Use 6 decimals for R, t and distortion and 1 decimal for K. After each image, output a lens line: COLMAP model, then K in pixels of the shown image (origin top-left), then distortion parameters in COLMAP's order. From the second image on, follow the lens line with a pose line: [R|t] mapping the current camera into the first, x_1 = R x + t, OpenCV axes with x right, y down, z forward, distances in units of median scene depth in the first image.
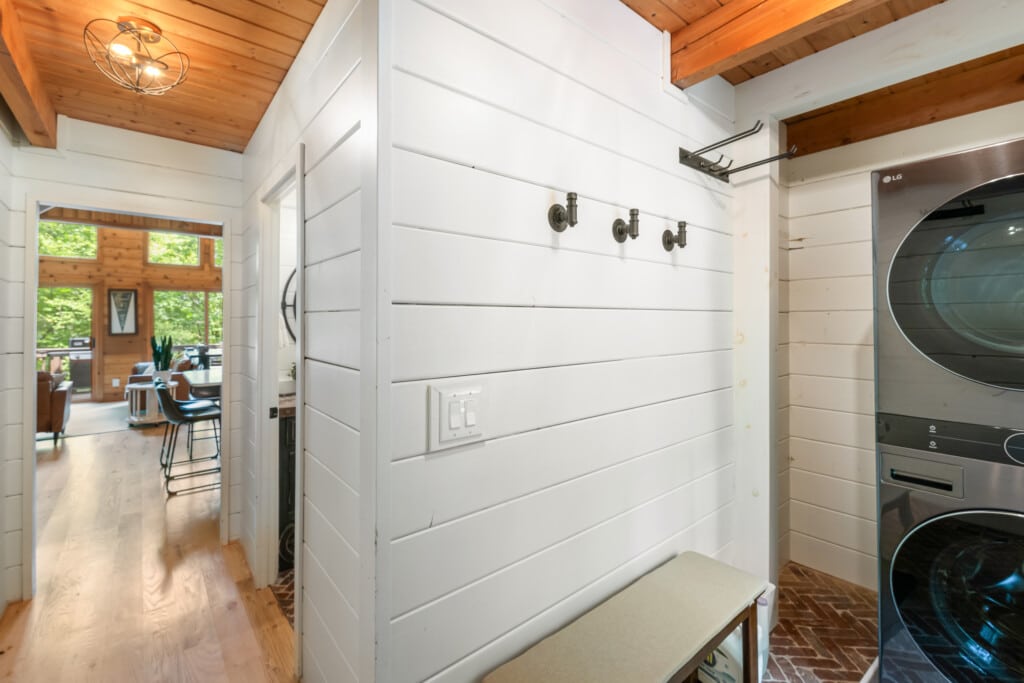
lens RADIAL K [[442.2, 0, 502.9], [0, 442.2, 314.8], [0, 0, 1]] dist [0.001284, -0.000411]
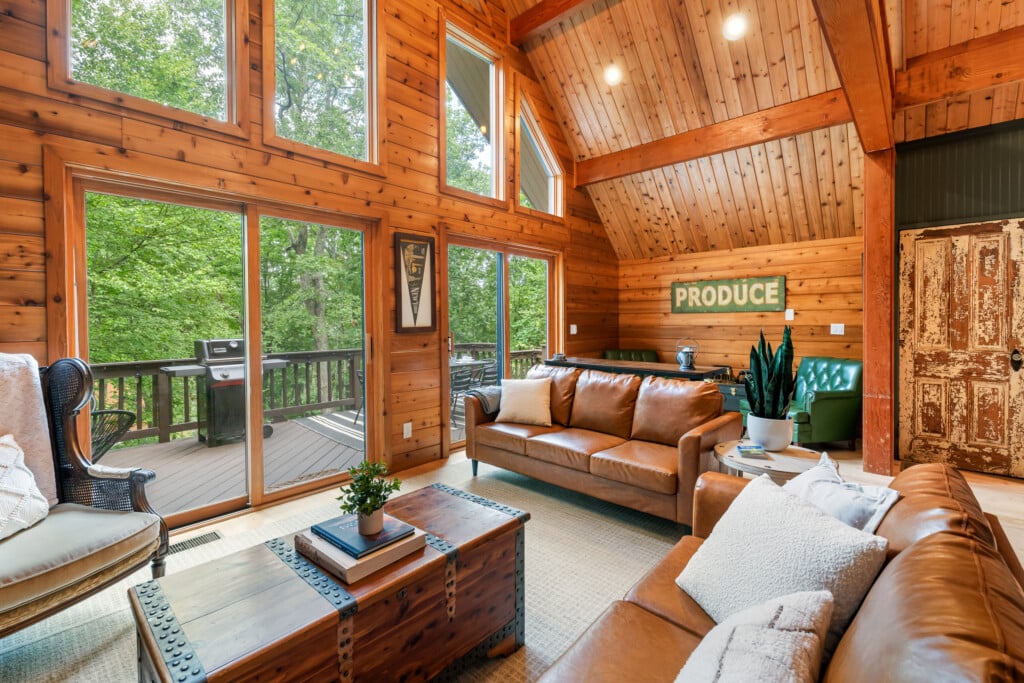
lens RADIAL K [[442.2, 0, 498.0], [0, 442.2, 328.5], [0, 0, 1]] dist [0.001284, -0.000411]
pose [[0.991782, -0.005094, 0.127836, -0.830034], [0.001185, 0.999530, 0.030632, 0.028052], [-0.127932, -0.030229, 0.991322, 0.509989]]
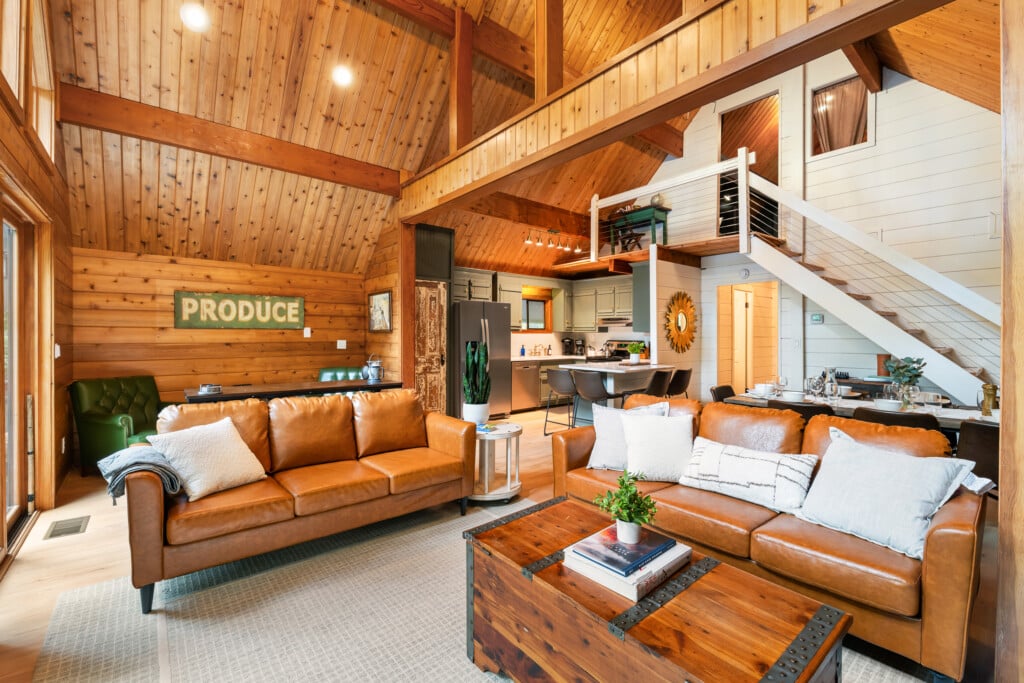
lens RADIAL K [[442.2, 0, 514.4], [0, 442.2, 339.2], [0, 0, 1]] dist [0.001284, -0.000411]
pose [[-0.012714, -0.003994, 0.999911, -1.294537], [-0.016380, 0.999859, 0.003785, 0.033717], [-0.999785, -0.016330, -0.012778, 1.014905]]
